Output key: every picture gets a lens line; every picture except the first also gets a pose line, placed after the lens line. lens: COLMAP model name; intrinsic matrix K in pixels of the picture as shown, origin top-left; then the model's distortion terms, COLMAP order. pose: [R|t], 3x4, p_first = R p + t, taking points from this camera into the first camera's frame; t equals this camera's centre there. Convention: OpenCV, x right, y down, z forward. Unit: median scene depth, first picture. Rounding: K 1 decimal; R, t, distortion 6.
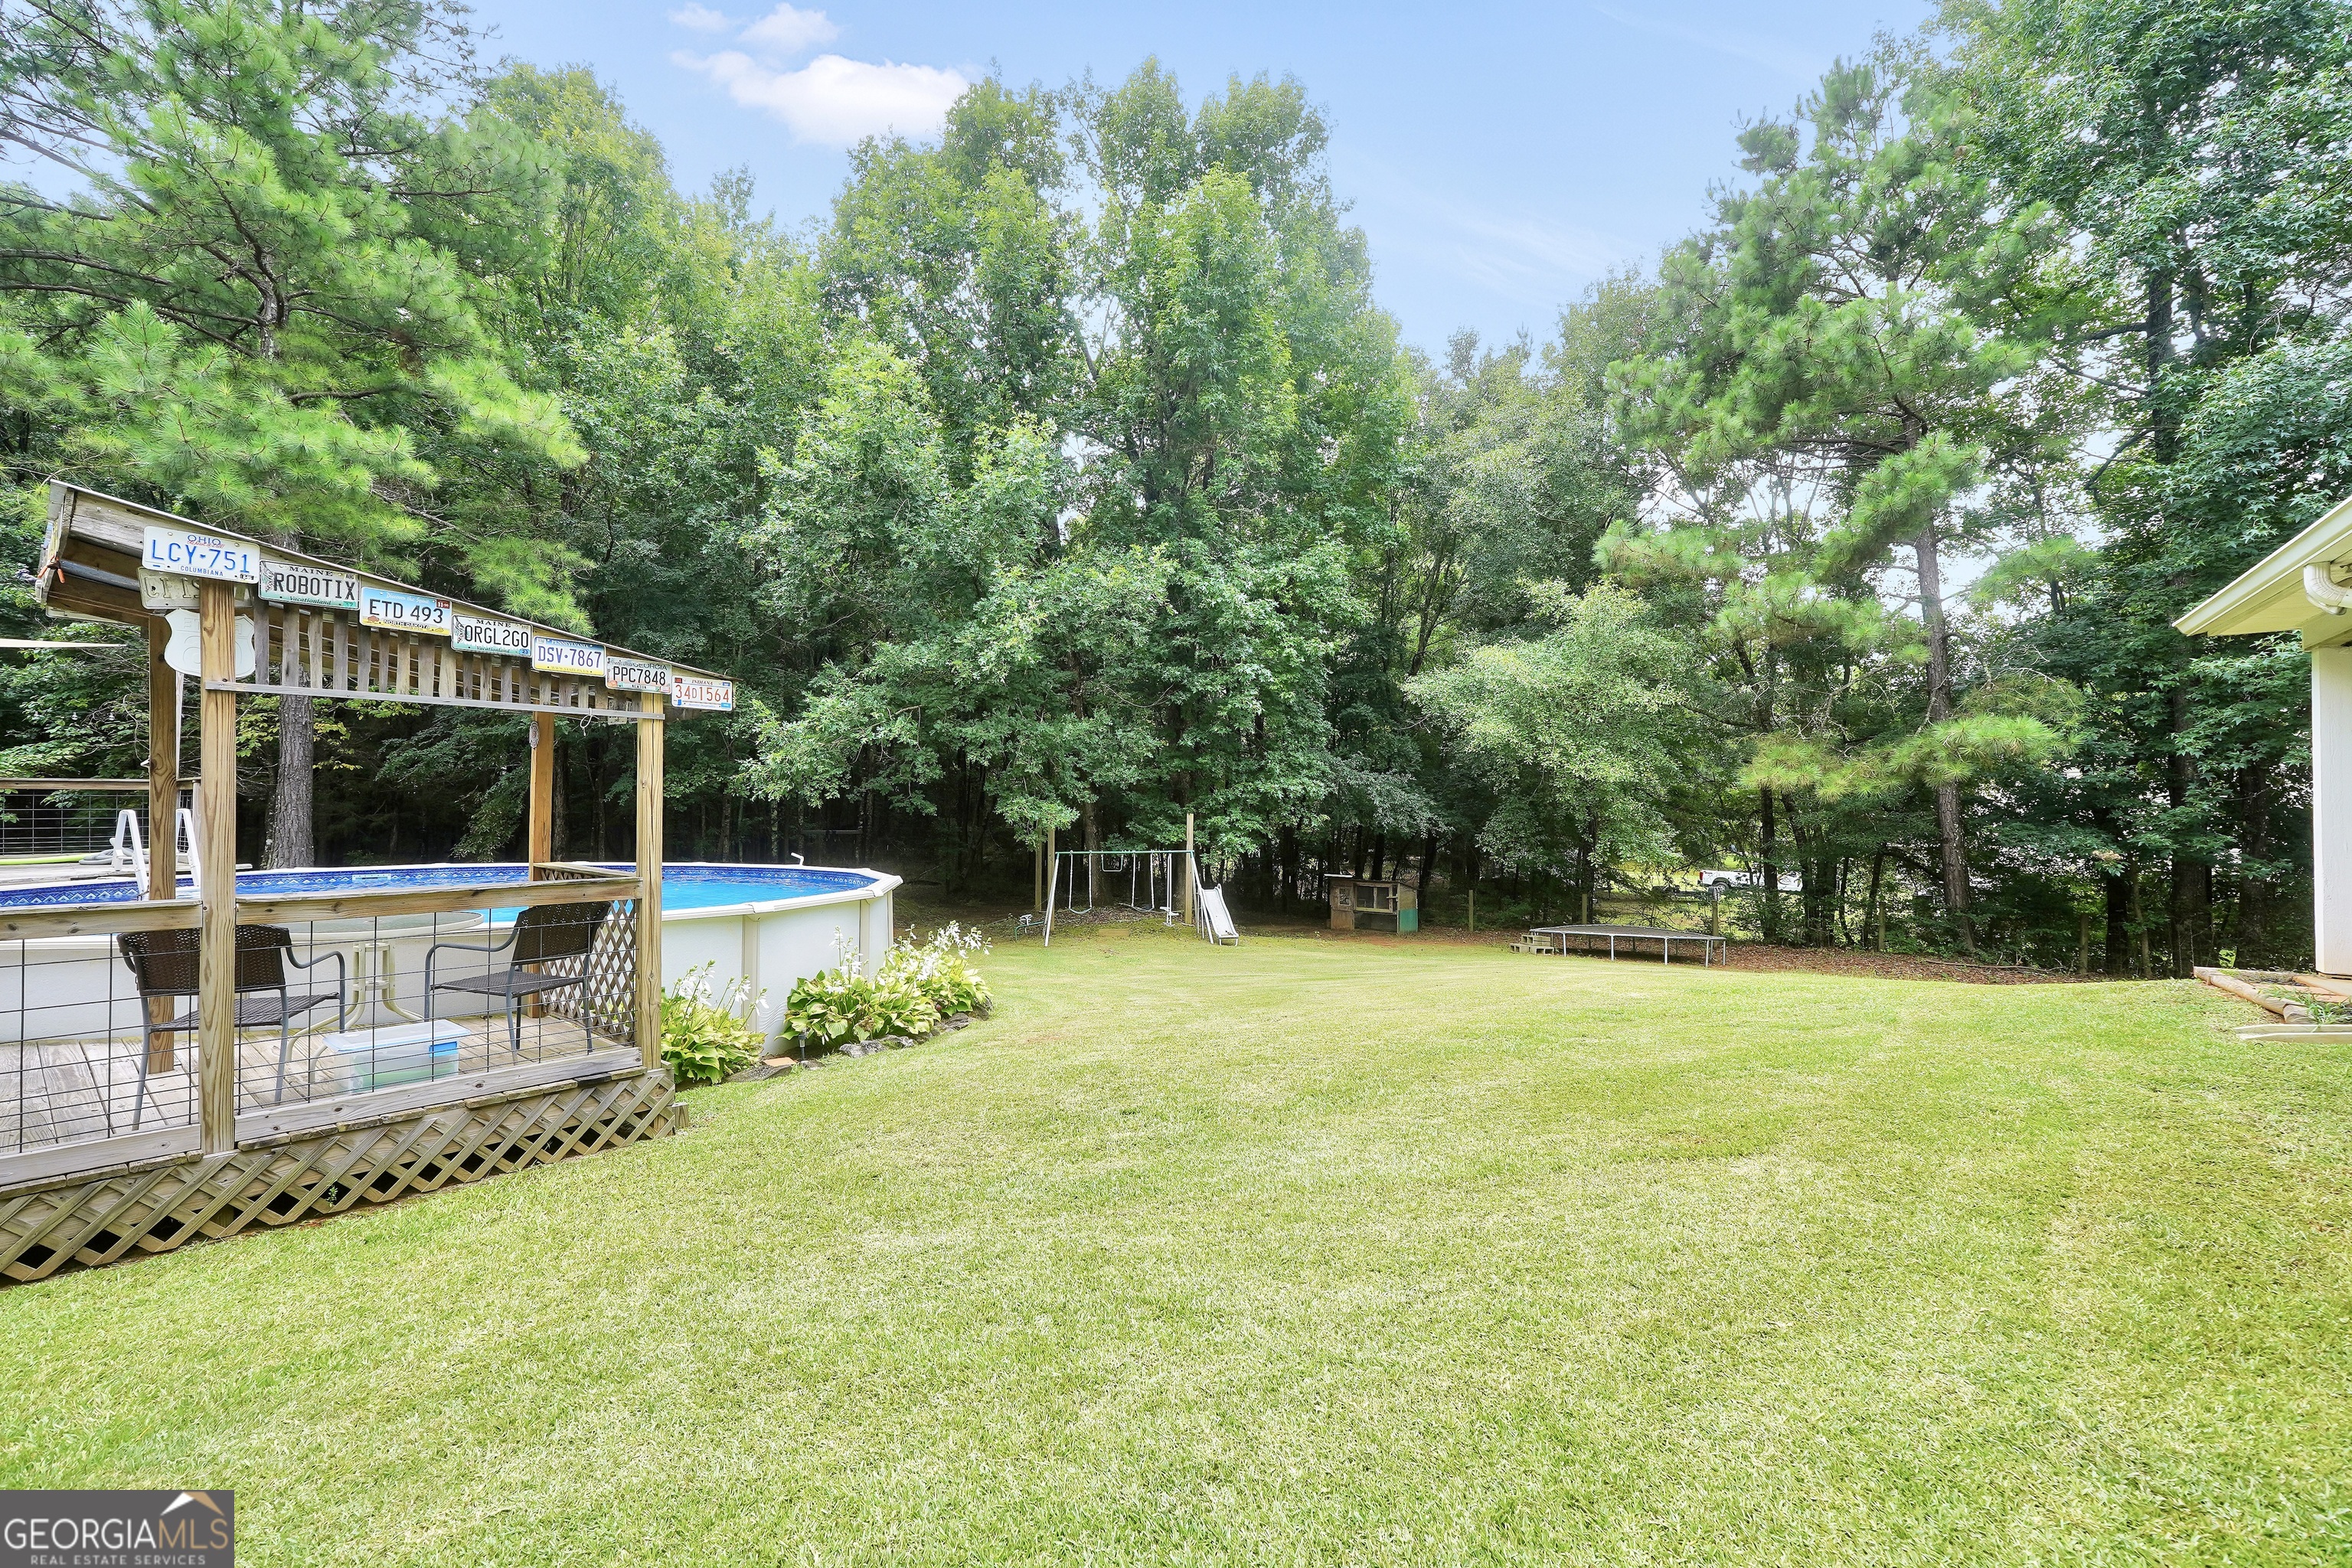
lens RADIAL K [[1019.9, 0, 1178.2], [0, 1019.9, 810.0], [0, 0, 1]] dist [-0.013875, -0.000058]
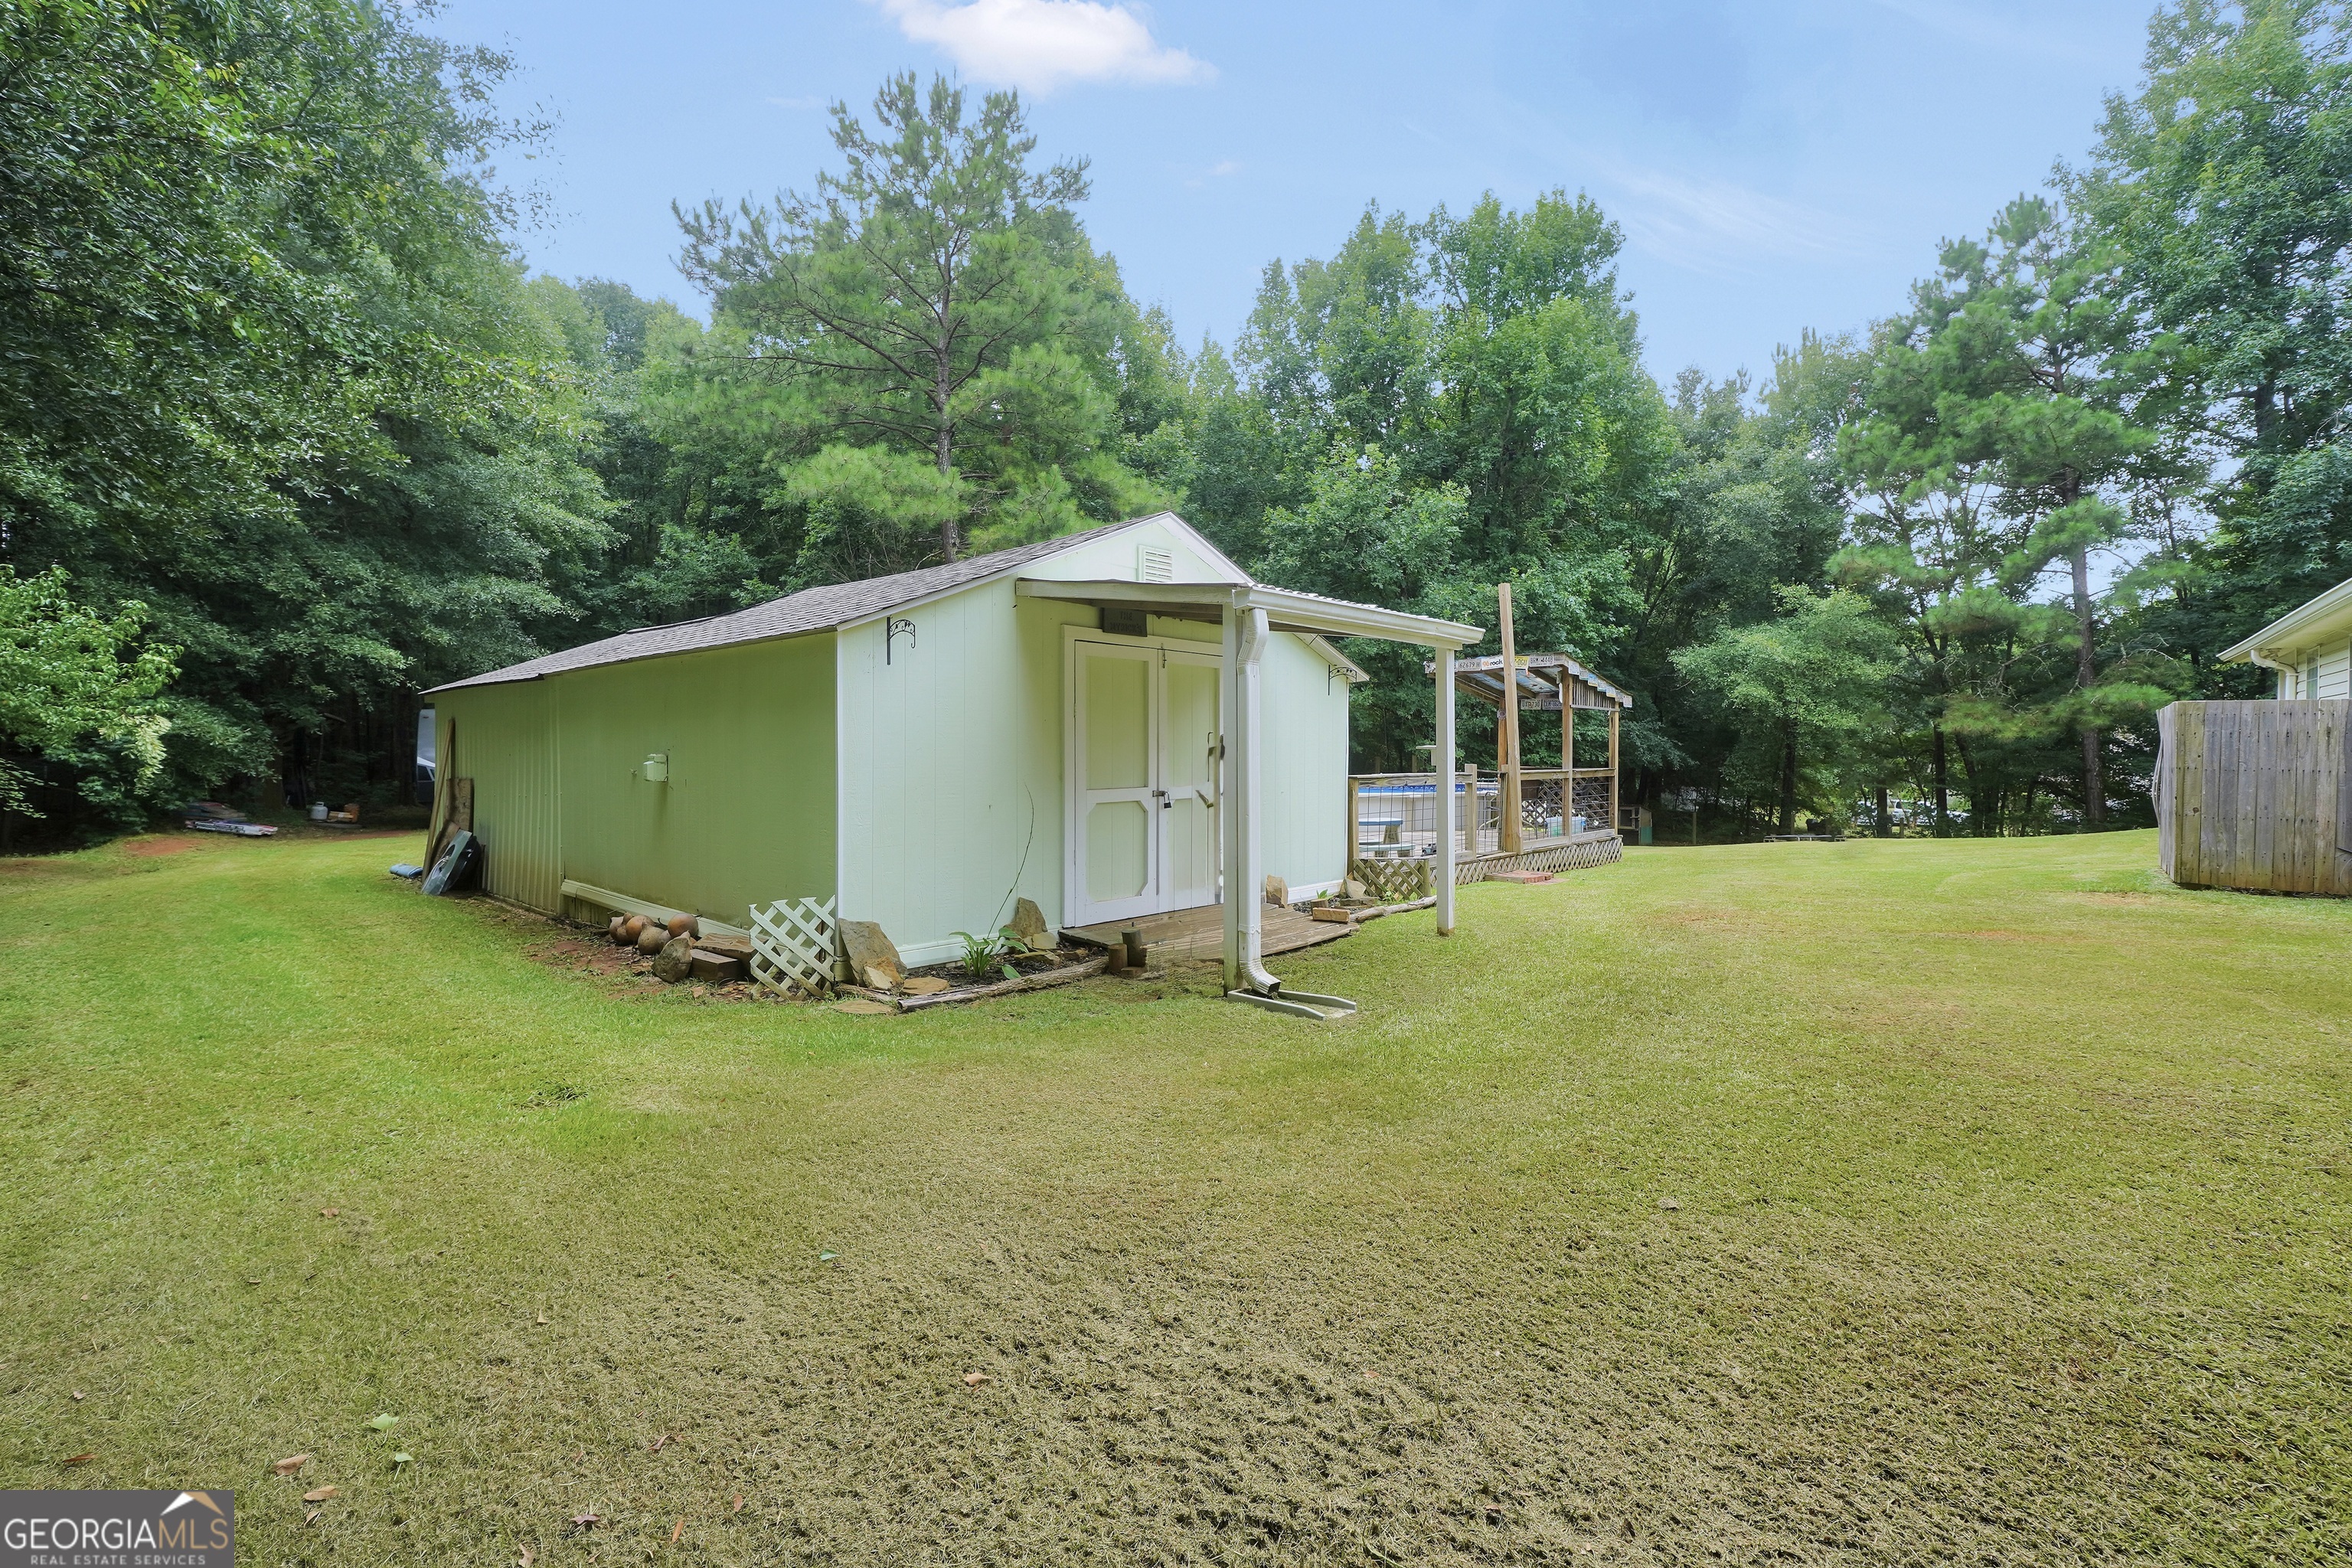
lens RADIAL K [[1035.8, 0, 1176.0], [0, 1035.8, 784.0], [0, 0, 1]] dist [-0.010891, 0.000112]
pose [[0.997677, 0.002196, -0.068092, -0.389506], [-0.000236, 0.999586, 0.028770, 0.008179], [0.068127, -0.028687, 0.997264, -0.484870]]
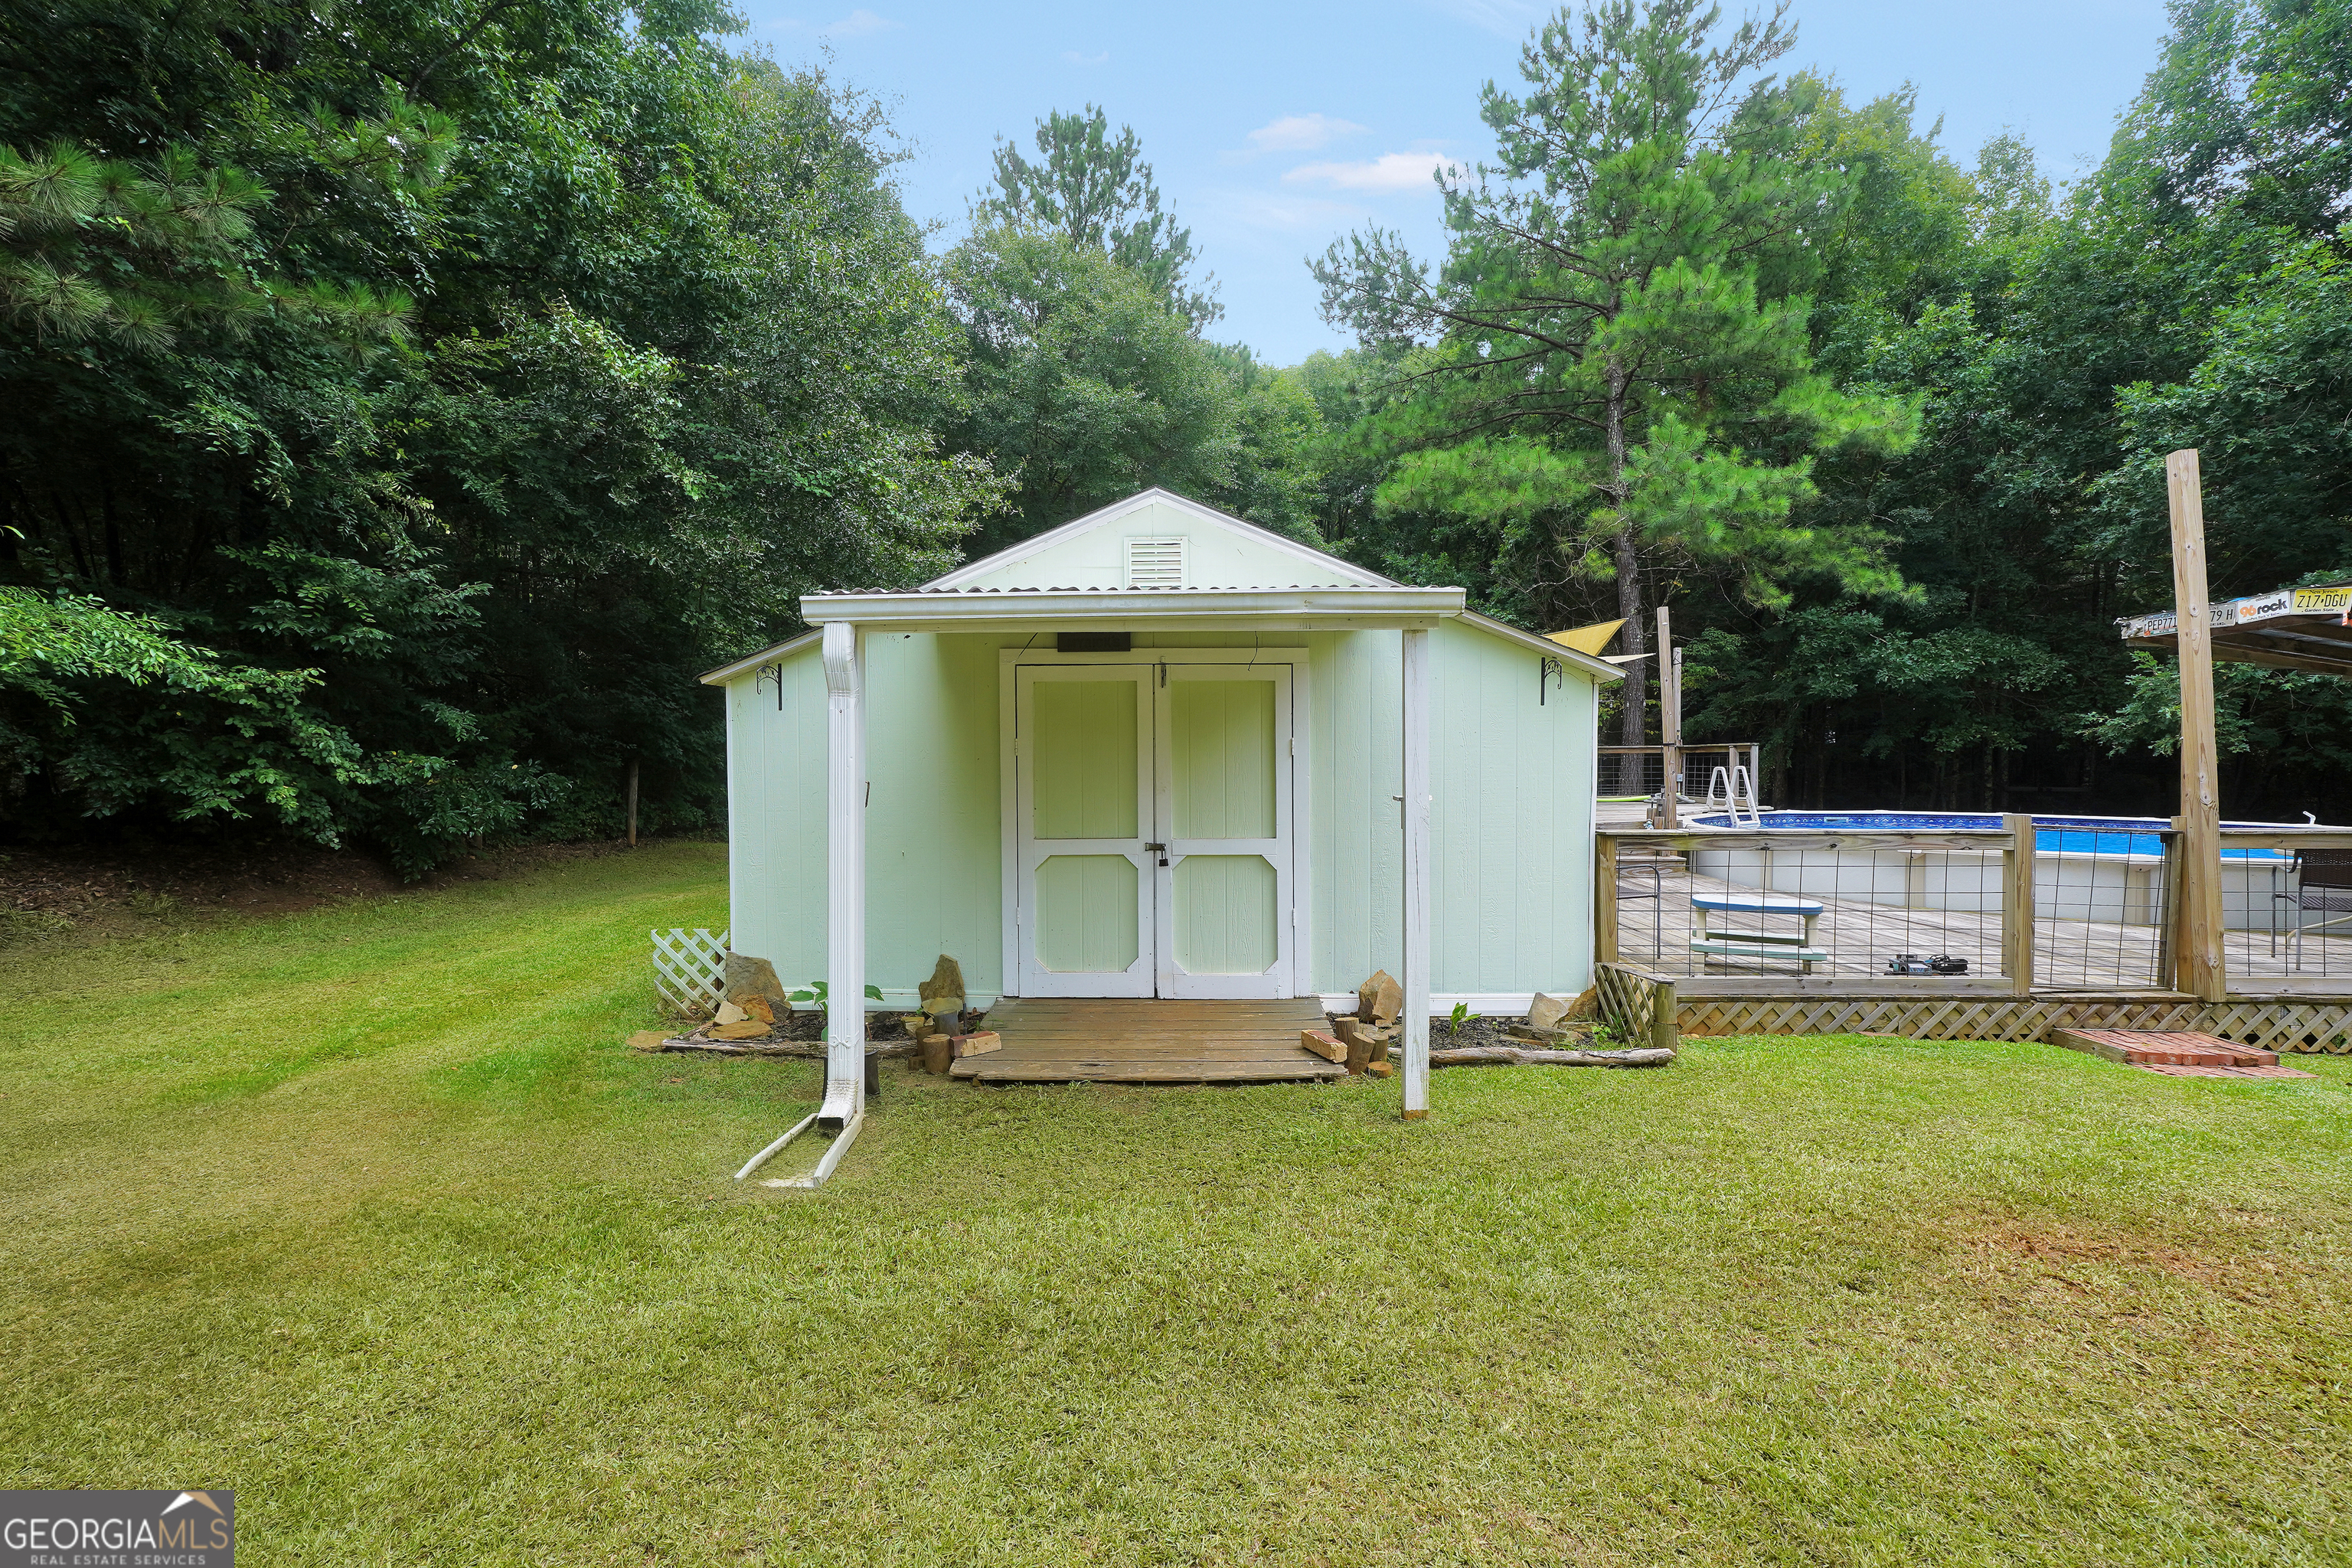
lens RADIAL K [[1035.8, 0, 1176.0], [0, 1035.8, 784.0], [0, 0, 1]] dist [-0.010891, 0.000112]
pose [[0.603000, 0.014346, -0.797612, -0.141415], [0.002661, 0.999797, 0.019995, -0.003360], [0.797737, -0.014179, 0.602839, -0.246927]]
